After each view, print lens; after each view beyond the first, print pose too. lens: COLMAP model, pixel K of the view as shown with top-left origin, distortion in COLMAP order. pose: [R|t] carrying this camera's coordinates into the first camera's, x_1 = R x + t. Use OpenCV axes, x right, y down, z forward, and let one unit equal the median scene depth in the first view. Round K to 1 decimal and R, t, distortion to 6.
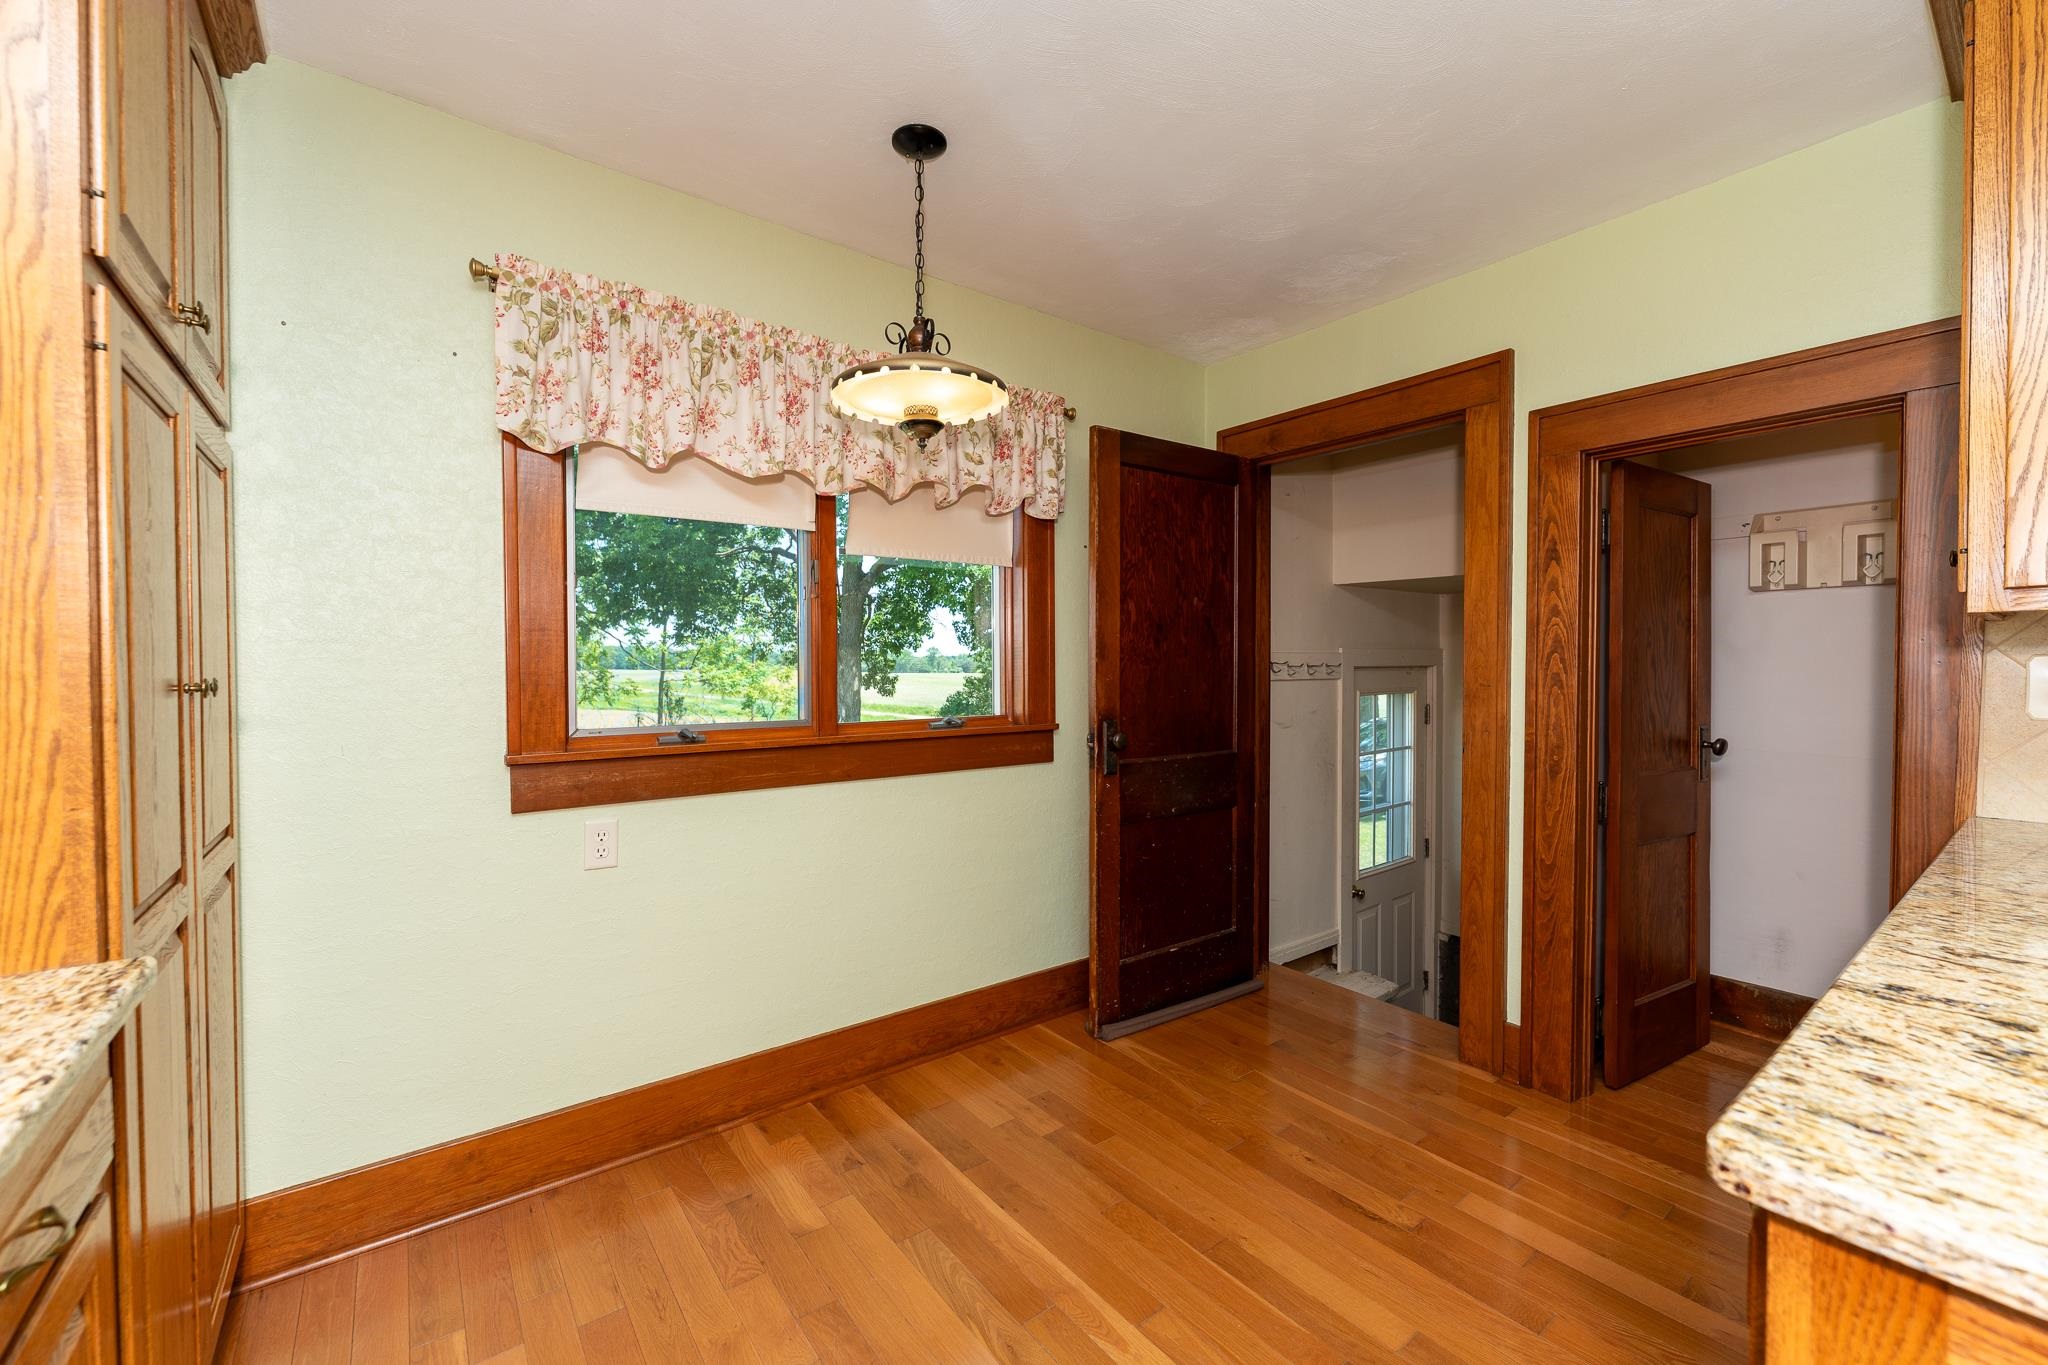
lens RADIAL K [[820.8, 0, 1024.4], [0, 820.8, 679.9], [0, 0, 1]] dist [0.001368, -0.000082]
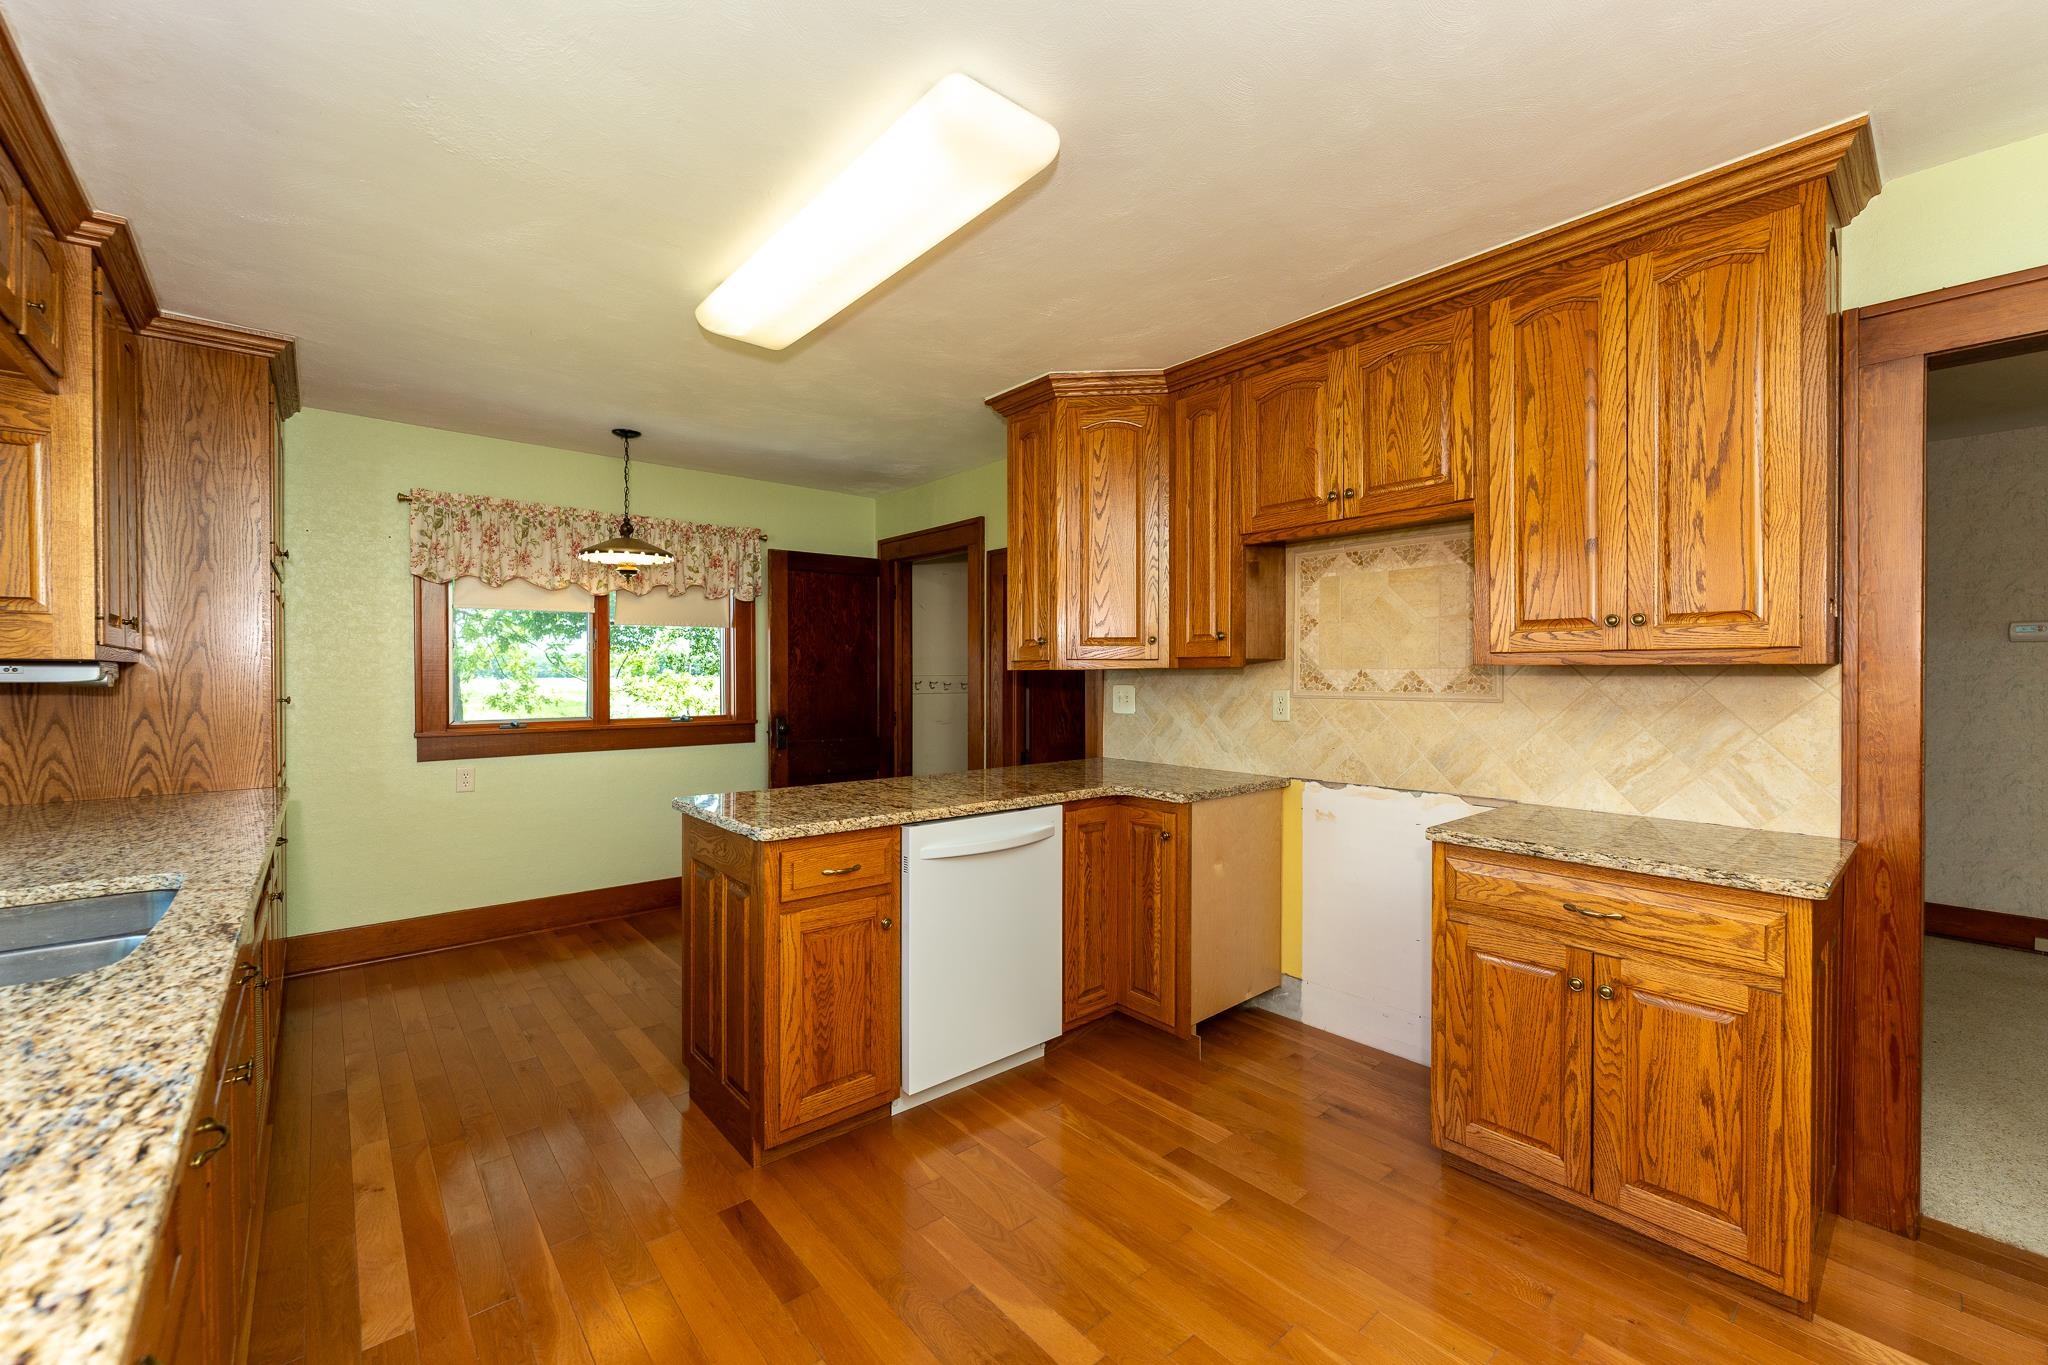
lens RADIAL K [[820.8, 0, 1022.6], [0, 820.8, 680.5], [0, 0, 1]] dist [0.001368, -0.000082]
pose [[0.999126, -0.001036, 0.041796, 0.687594], [0.001526, 0.999930, -0.011692, -0.010193], [-0.041781, 0.011745, 0.999058, -0.956246]]
